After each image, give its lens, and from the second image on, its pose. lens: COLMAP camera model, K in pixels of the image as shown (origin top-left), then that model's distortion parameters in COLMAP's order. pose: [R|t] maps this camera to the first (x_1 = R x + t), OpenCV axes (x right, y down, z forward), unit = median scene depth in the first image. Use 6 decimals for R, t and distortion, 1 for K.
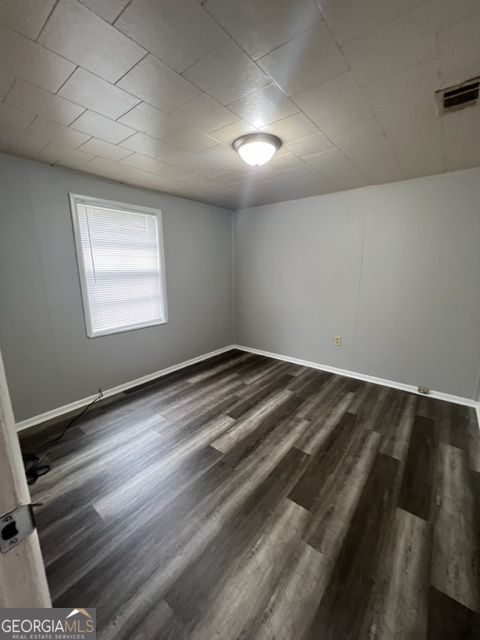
lens RADIAL K [[255.5, 0, 240.0], [0, 255.5, 320.0], [0, 0, 1]] dist [-0.000830, -0.000209]
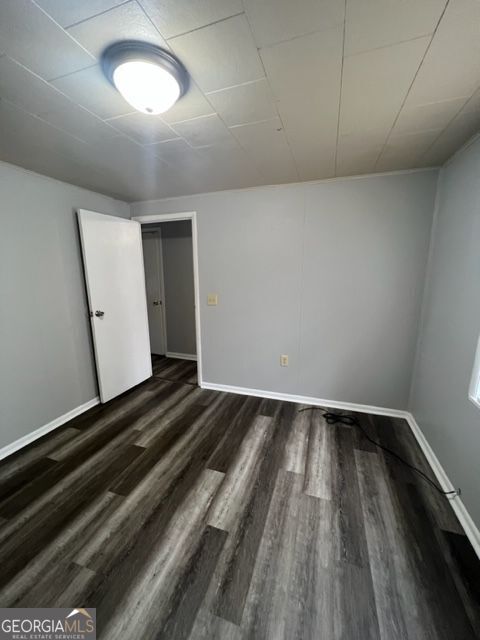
lens RADIAL K [[255.5, 0, 240.0], [0, 255.5, 320.0], [0, 0, 1]] dist [-0.000830, -0.000209]
pose [[-0.940502, 0.074399, -0.331544, 0.090513], [-0.058804, 0.925374, 0.374466, -0.349666], [0.334662, 0.371682, -0.865941, 1.584332]]
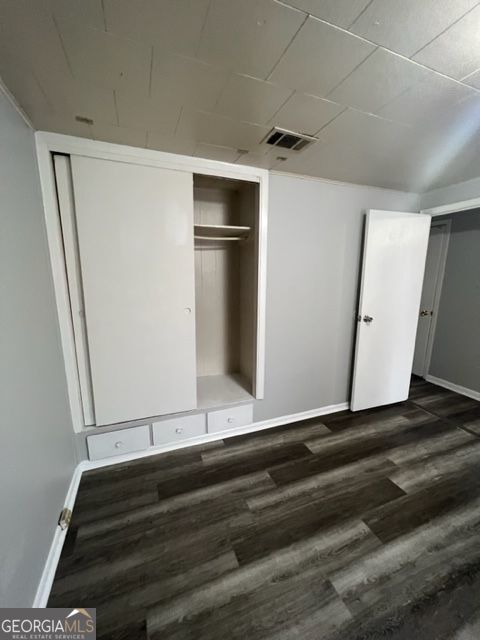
lens RADIAL K [[255.5, 0, 240.0], [0, 255.5, 320.0], [0, 0, 1]] dist [-0.000830, -0.000209]
pose [[-0.866475, -0.085514, 0.491843, 0.250609], [0.104178, 0.932556, 0.345667, -0.334272], [-0.488230, 0.350751, -0.799128, 1.490469]]
